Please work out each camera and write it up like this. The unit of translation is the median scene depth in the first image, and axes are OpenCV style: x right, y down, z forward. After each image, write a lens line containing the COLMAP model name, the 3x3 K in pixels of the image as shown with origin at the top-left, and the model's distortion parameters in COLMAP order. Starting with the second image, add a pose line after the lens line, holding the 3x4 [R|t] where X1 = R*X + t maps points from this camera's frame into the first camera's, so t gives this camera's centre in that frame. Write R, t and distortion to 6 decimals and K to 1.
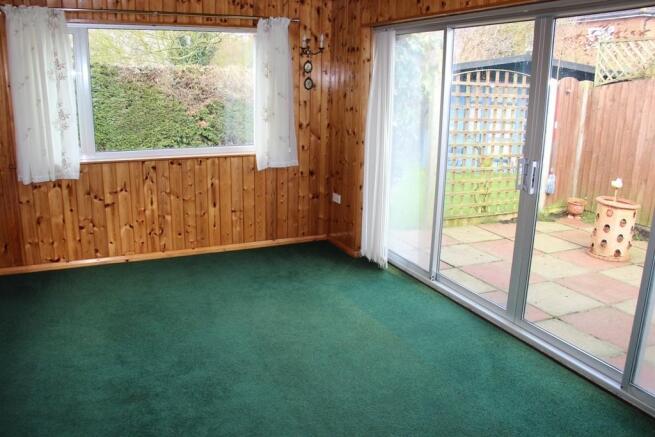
lens RADIAL K [[538.2, 0, 327.5], [0, 538.2, 218.5], [0, 0, 1]] dist [-0.172999, 0.112379]
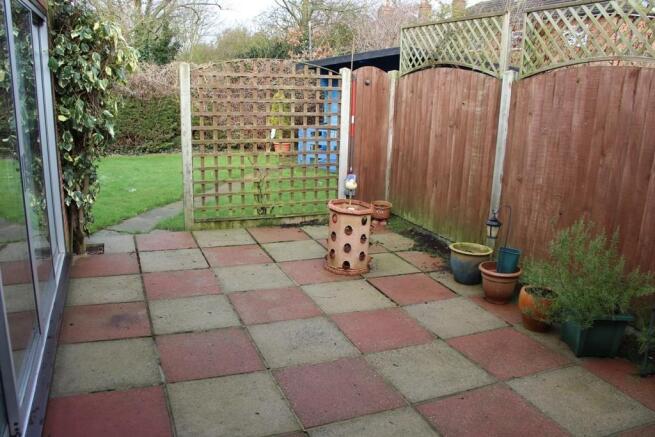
lens RADIAL K [[538.2, 0, 327.5], [0, 538.2, 218.5], [0, 0, 1]] dist [-0.172999, 0.112379]
pose [[0.998460, 0.023591, -0.050205, 0.463754], [-0.023332, 0.999711, 0.005724, -0.012911], [0.050325, -0.004544, 0.998723, 0.073683]]
